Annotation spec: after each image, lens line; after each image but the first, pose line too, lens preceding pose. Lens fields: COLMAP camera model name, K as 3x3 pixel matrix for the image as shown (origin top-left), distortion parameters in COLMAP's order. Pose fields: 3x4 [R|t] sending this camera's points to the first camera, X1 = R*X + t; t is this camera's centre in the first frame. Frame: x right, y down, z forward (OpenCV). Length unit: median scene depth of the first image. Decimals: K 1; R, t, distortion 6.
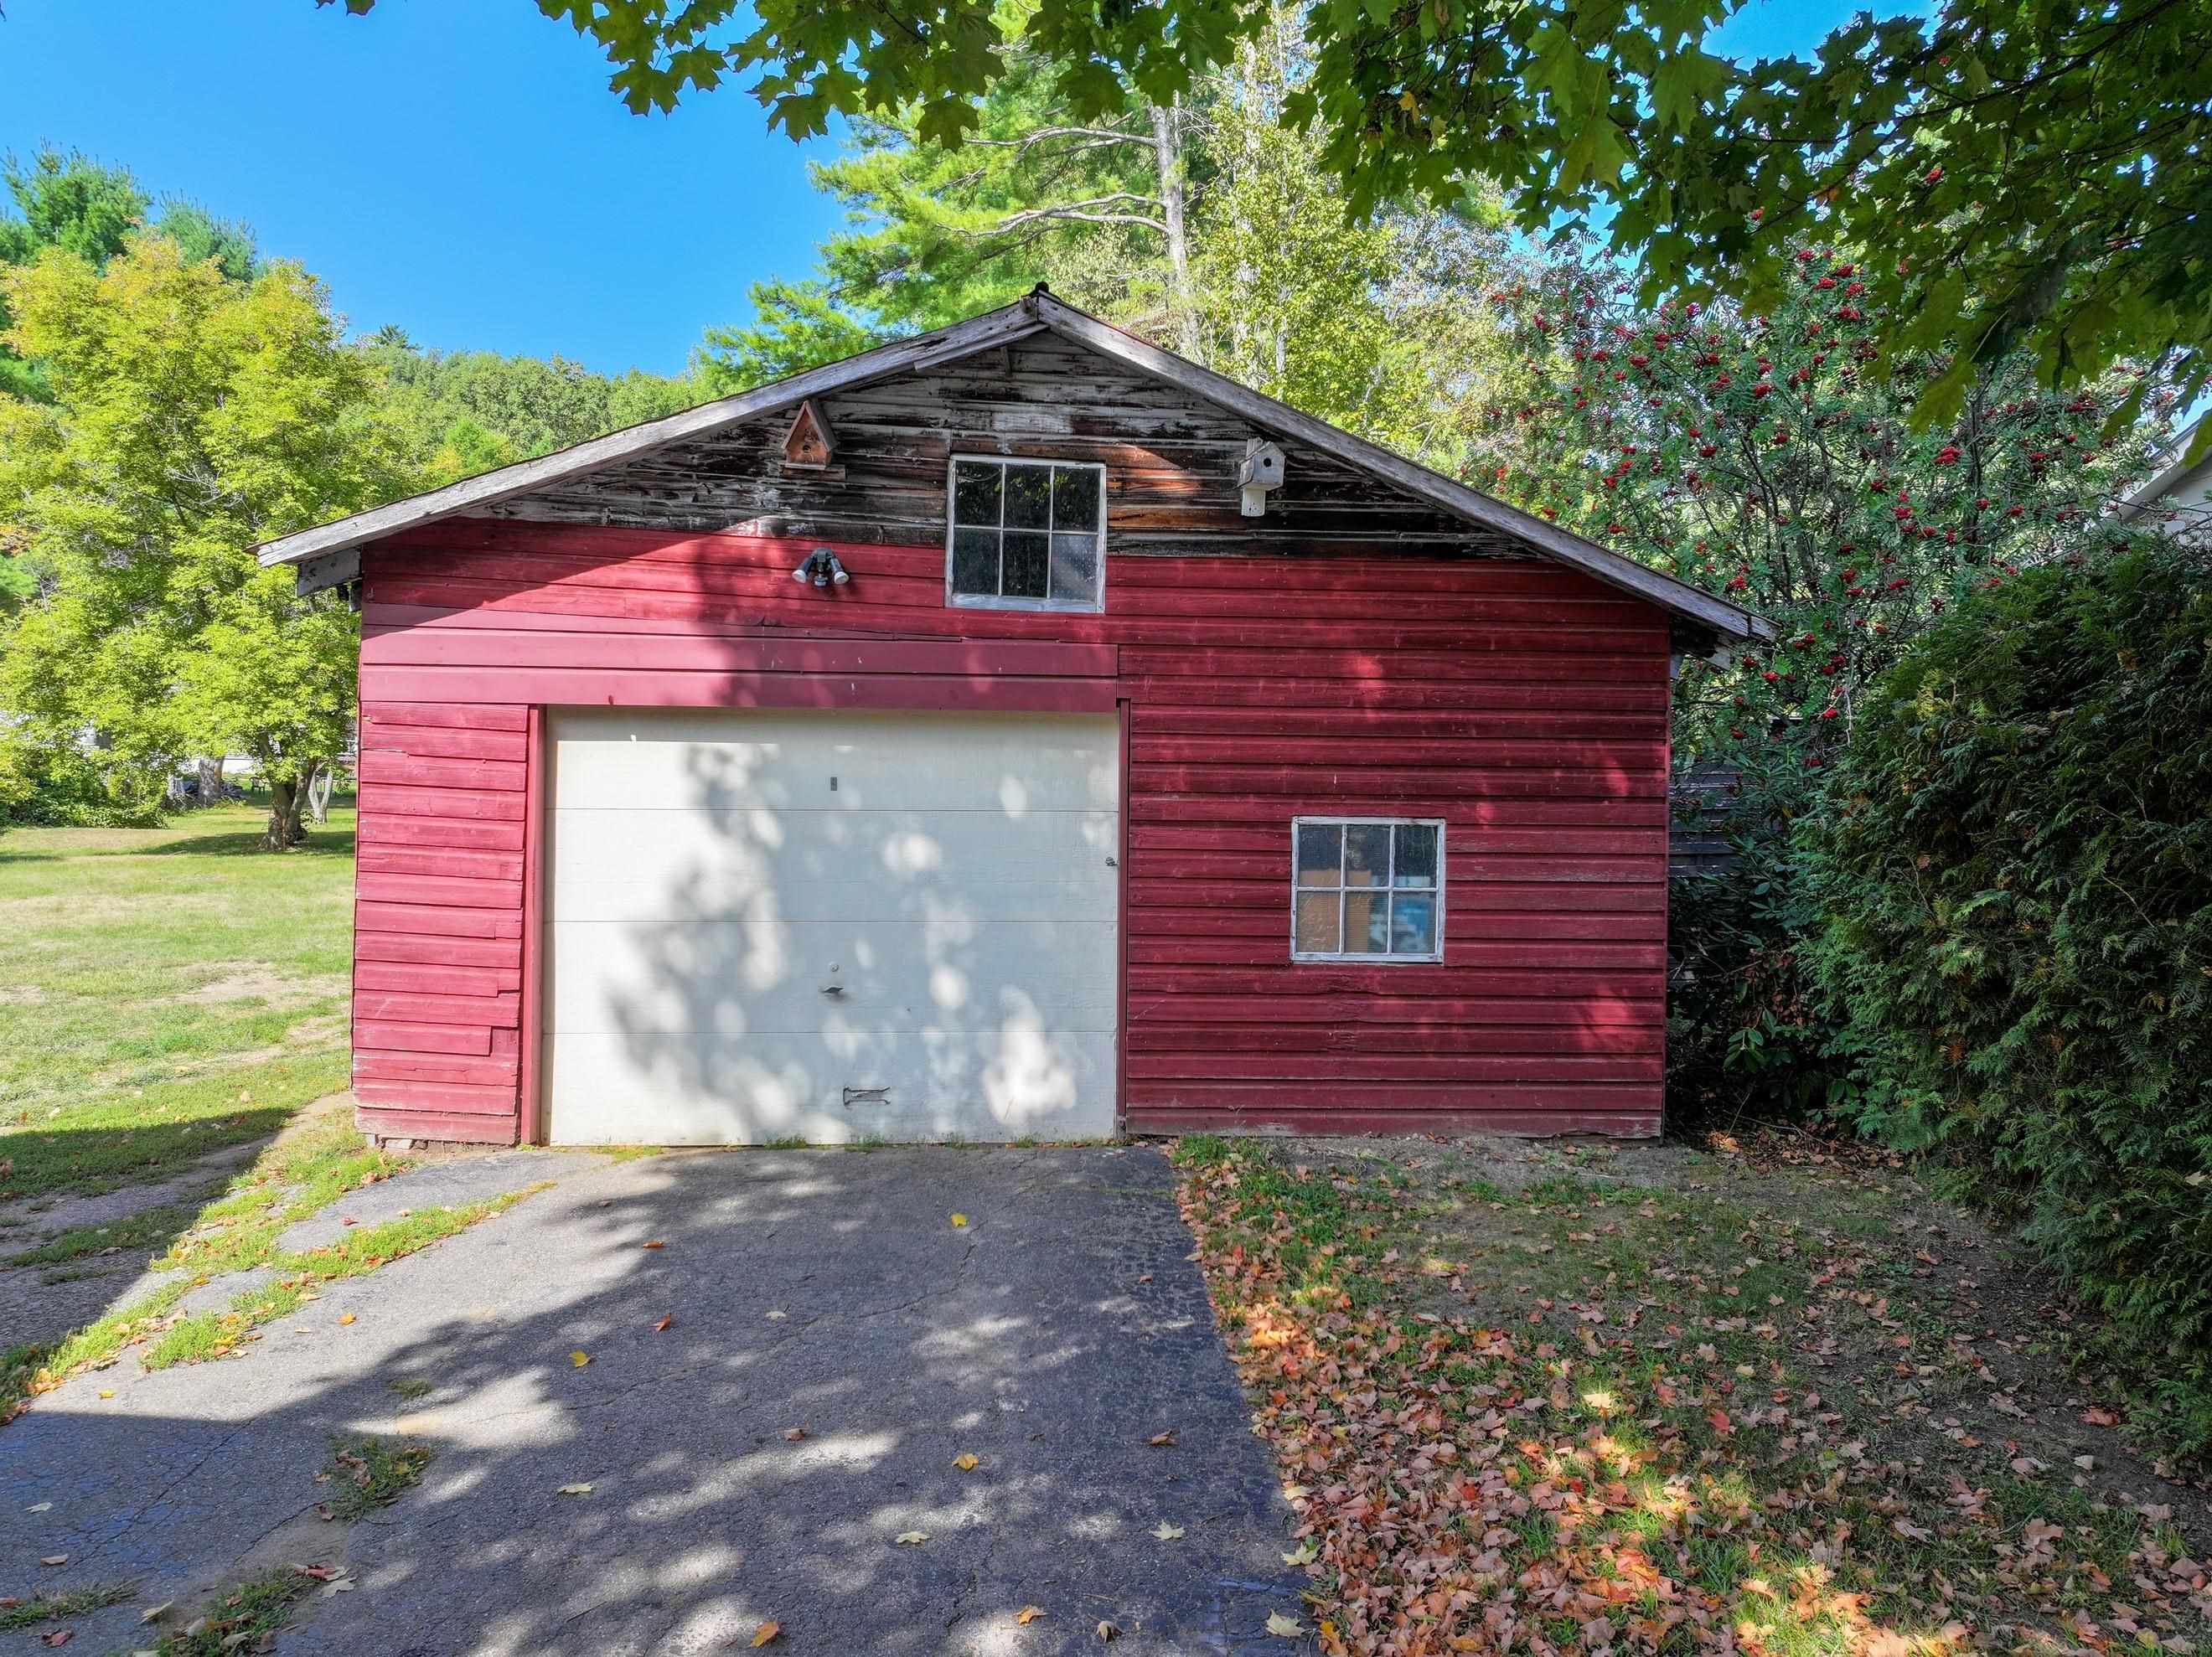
lens RADIAL K [[1556.6, 0, 1106.0], [0, 1556.6, 828.5], [0, 0, 1]] dist [-0.001687, 0.009729]
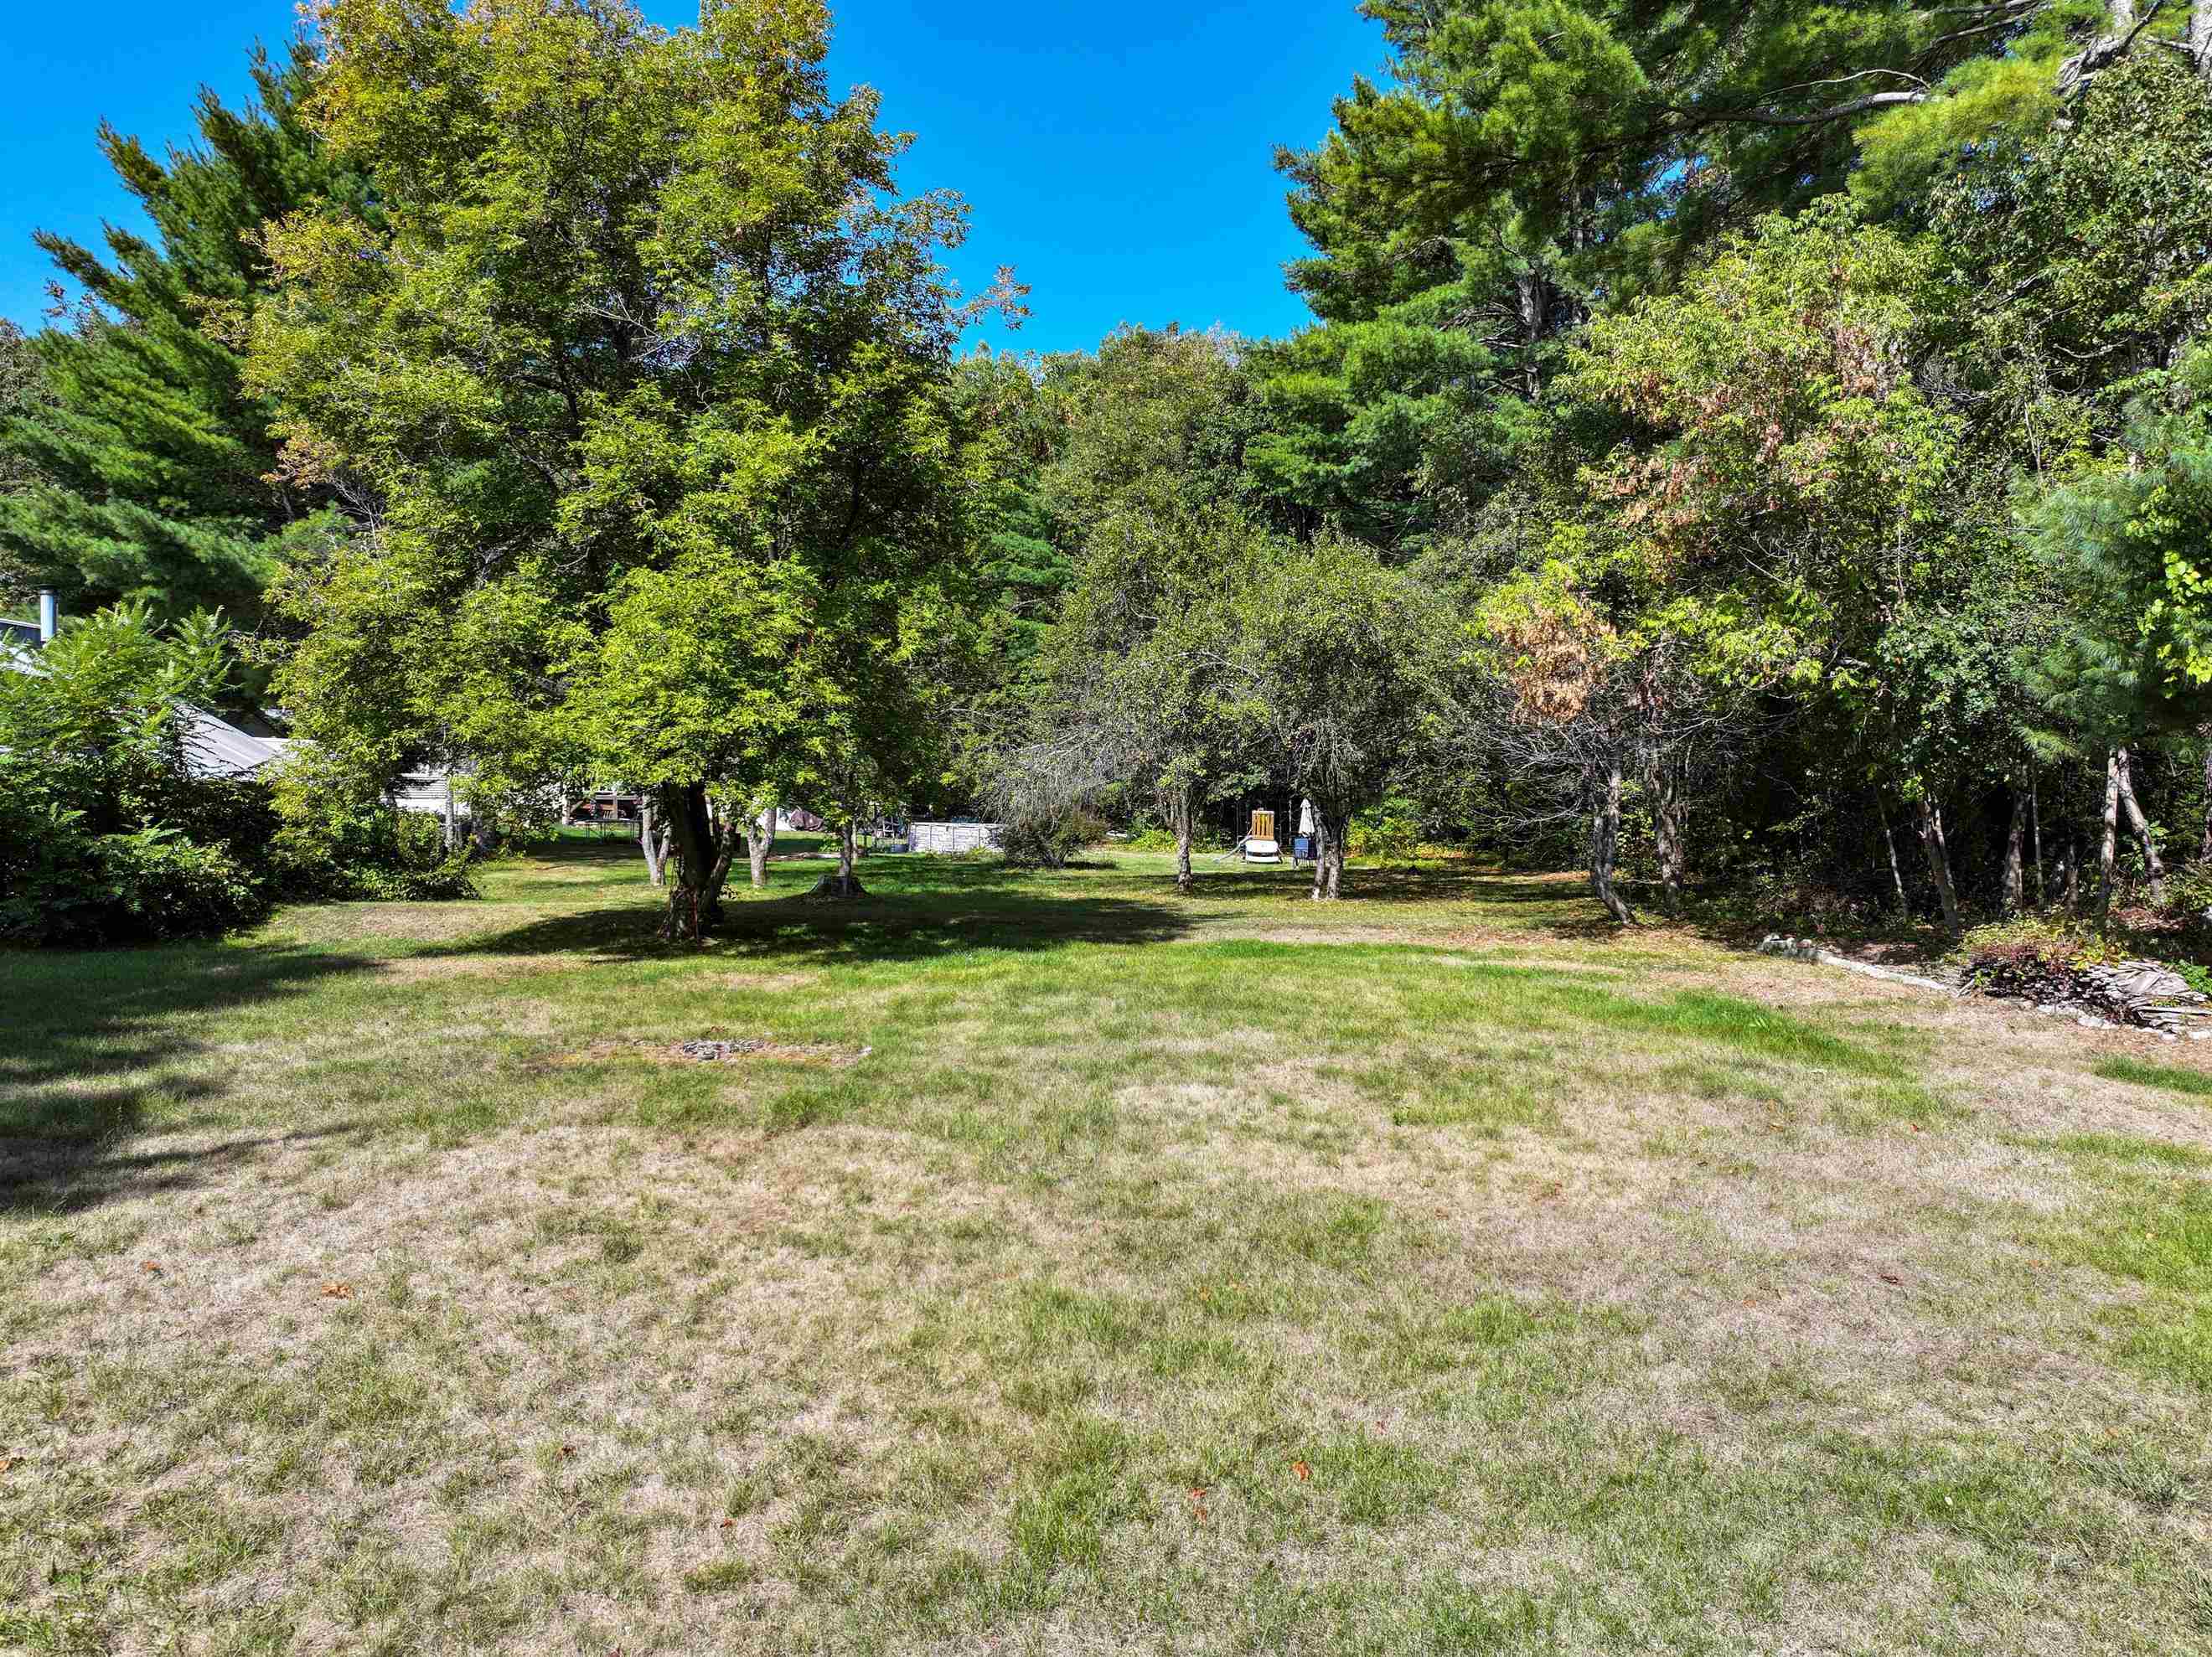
lens RADIAL K [[1556.6, 0, 1106.0], [0, 1556.6, 828.5], [0, 0, 1]] dist [-0.001687, 0.009729]
pose [[0.996327, -0.012760, -0.084670, -0.346561], [0.010303, 0.999515, -0.029394, -0.011596], [0.085004, 0.028414, 0.995975, 0.425639]]
